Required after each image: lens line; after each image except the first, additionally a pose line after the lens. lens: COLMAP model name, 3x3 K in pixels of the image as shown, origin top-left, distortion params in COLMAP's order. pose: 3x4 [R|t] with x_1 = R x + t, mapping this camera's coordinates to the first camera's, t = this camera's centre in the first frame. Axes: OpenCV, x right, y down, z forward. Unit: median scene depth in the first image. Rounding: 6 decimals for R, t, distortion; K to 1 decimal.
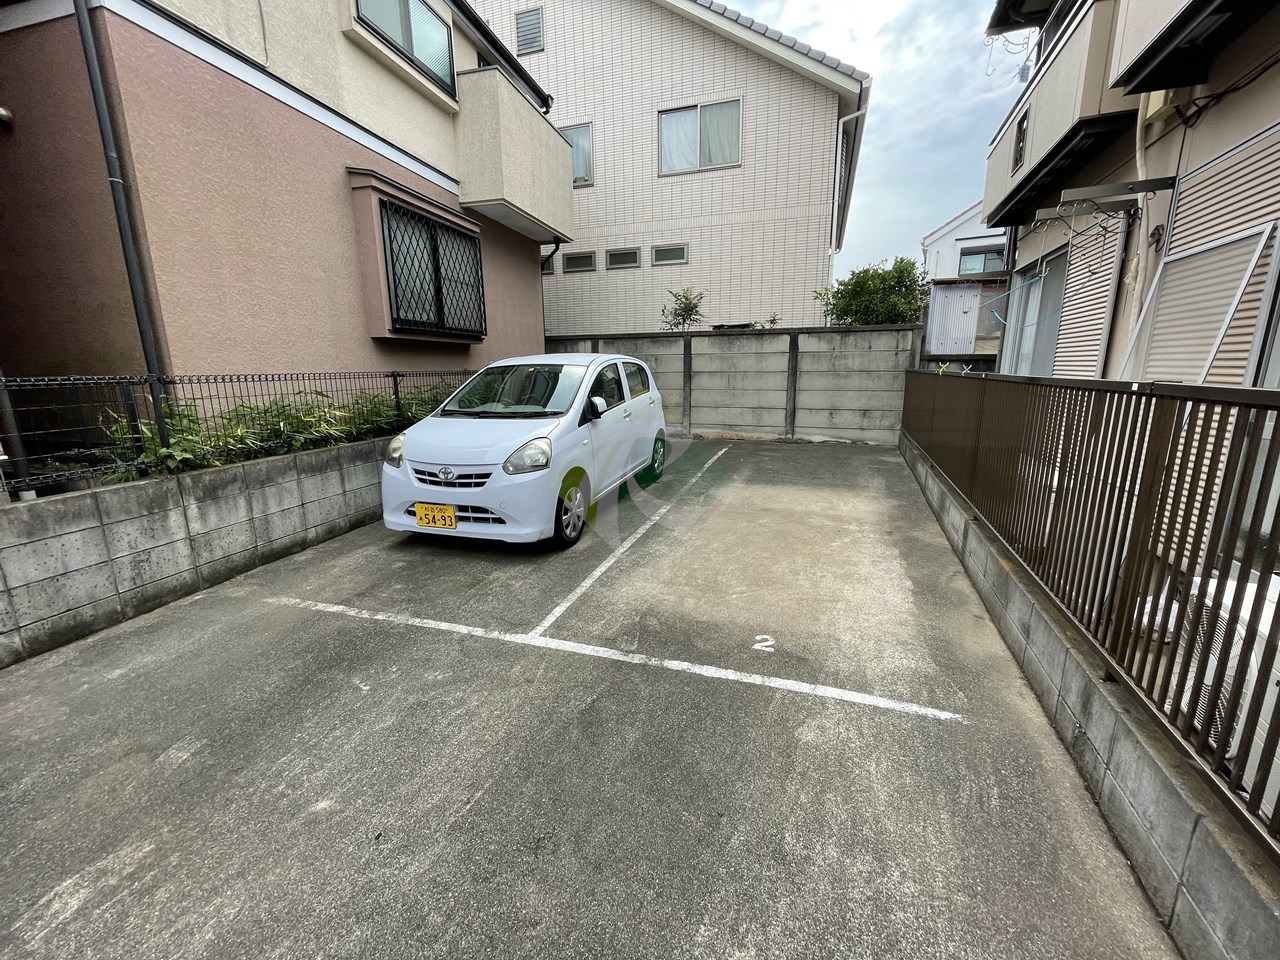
lens RADIAL K [[513.2, 0, 637.3], [0, 513.2, 473.3], [0, 0, 1]] dist [-0.004558, 0.000412]
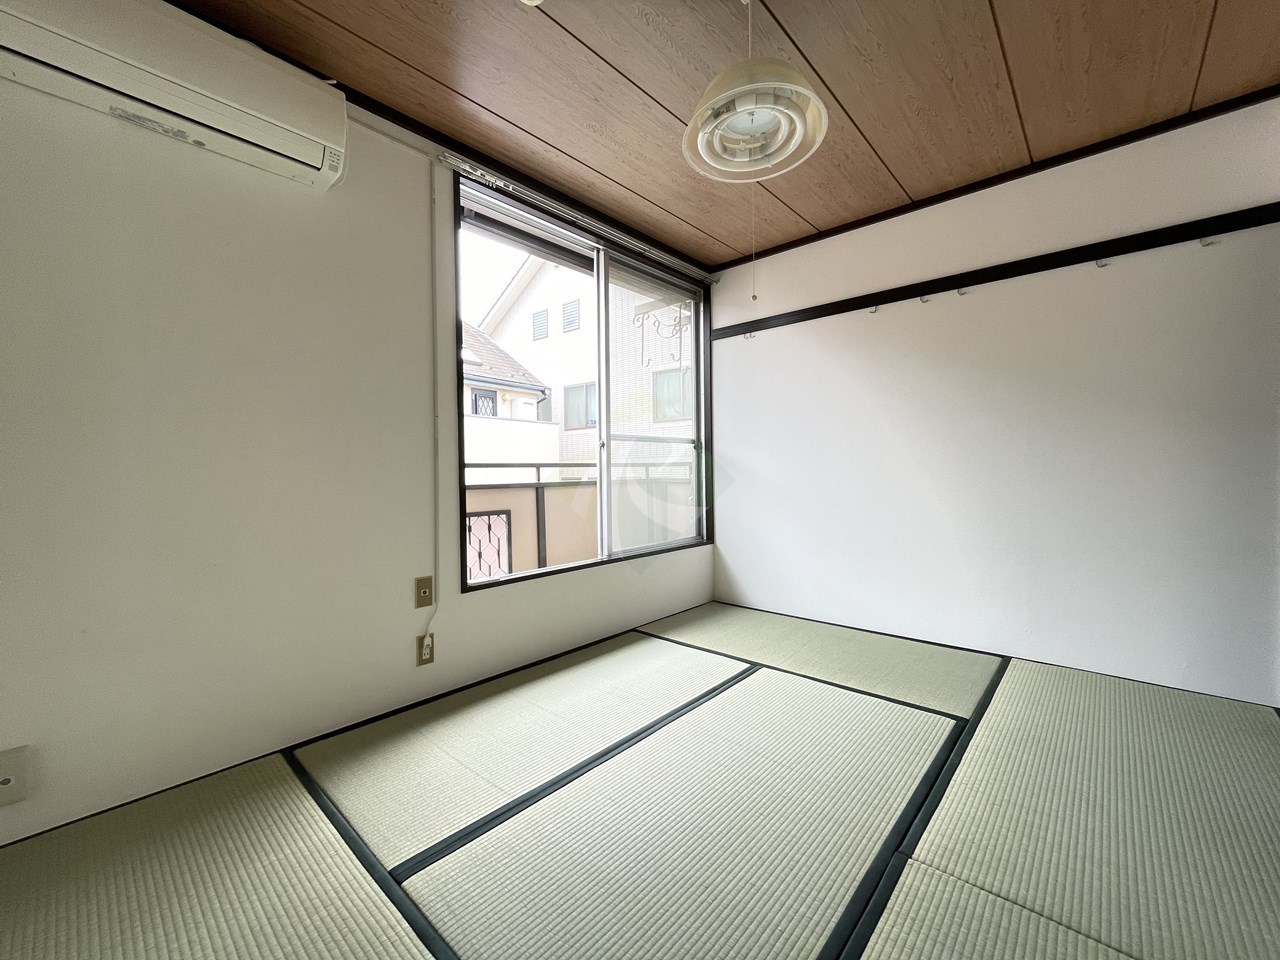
lens RADIAL K [[513.2, 0, 639.6], [0, 513.2, 477.7], [0, 0, 1]] dist [-0.004558, 0.000412]
pose [[0.935889, 0.004926, -0.352261, 0.432392], [-0.071030, 0.982006, -0.174981, -0.250362], [0.345060, 0.188784, 0.919399, -0.067342]]
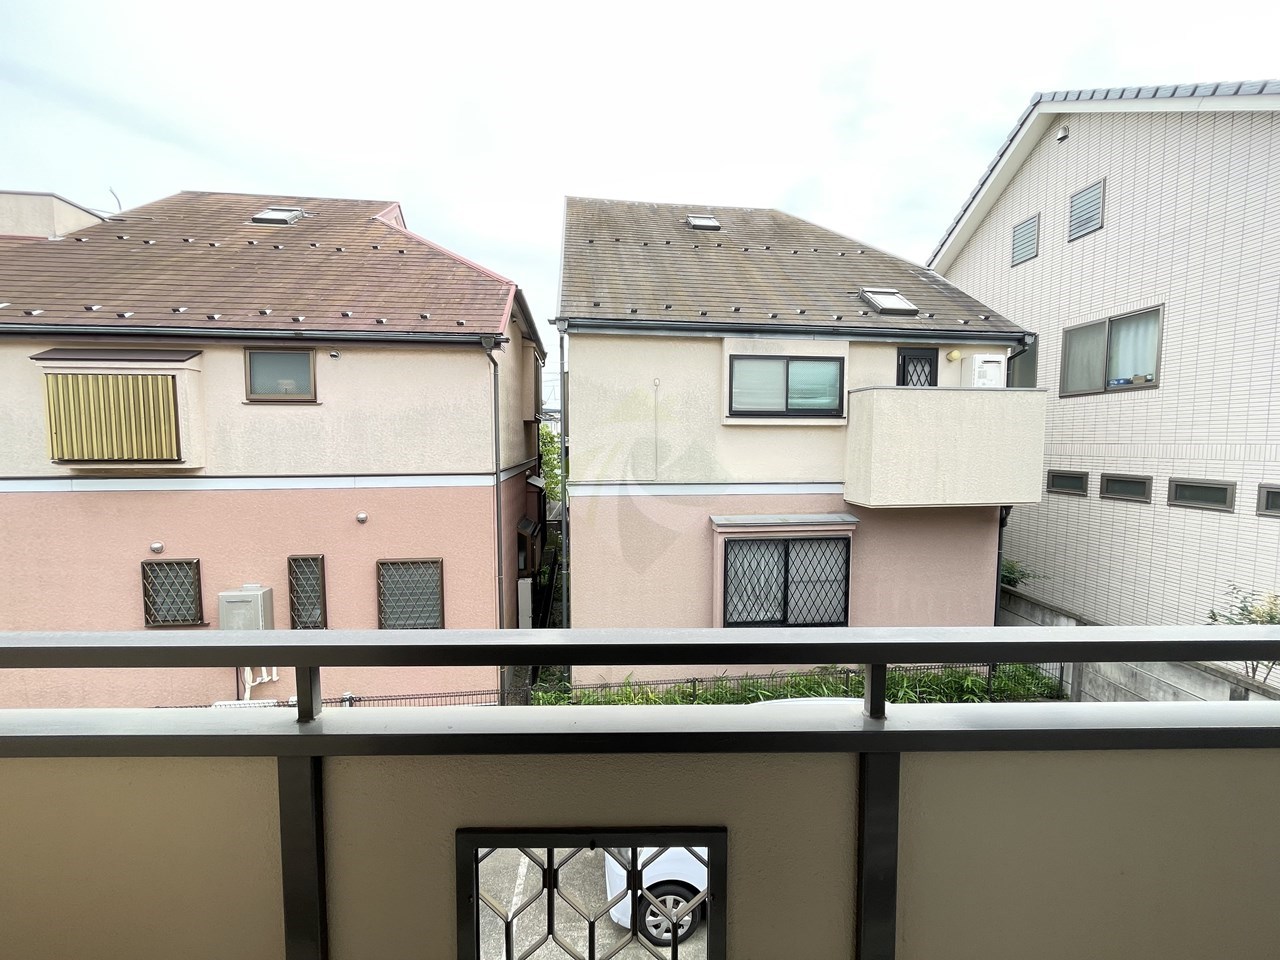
lens RADIAL K [[513.2, 0, 645.0], [0, 513.2, 478.9], [0, 0, 1]] dist [-0.004558, 0.000412]
pose [[0.378294, 0.077450, -0.922440, 0.315028], [-0.195629, 0.980676, 0.002112, -0.325502], [0.904778, 0.179657, 0.386135, 0.138374]]
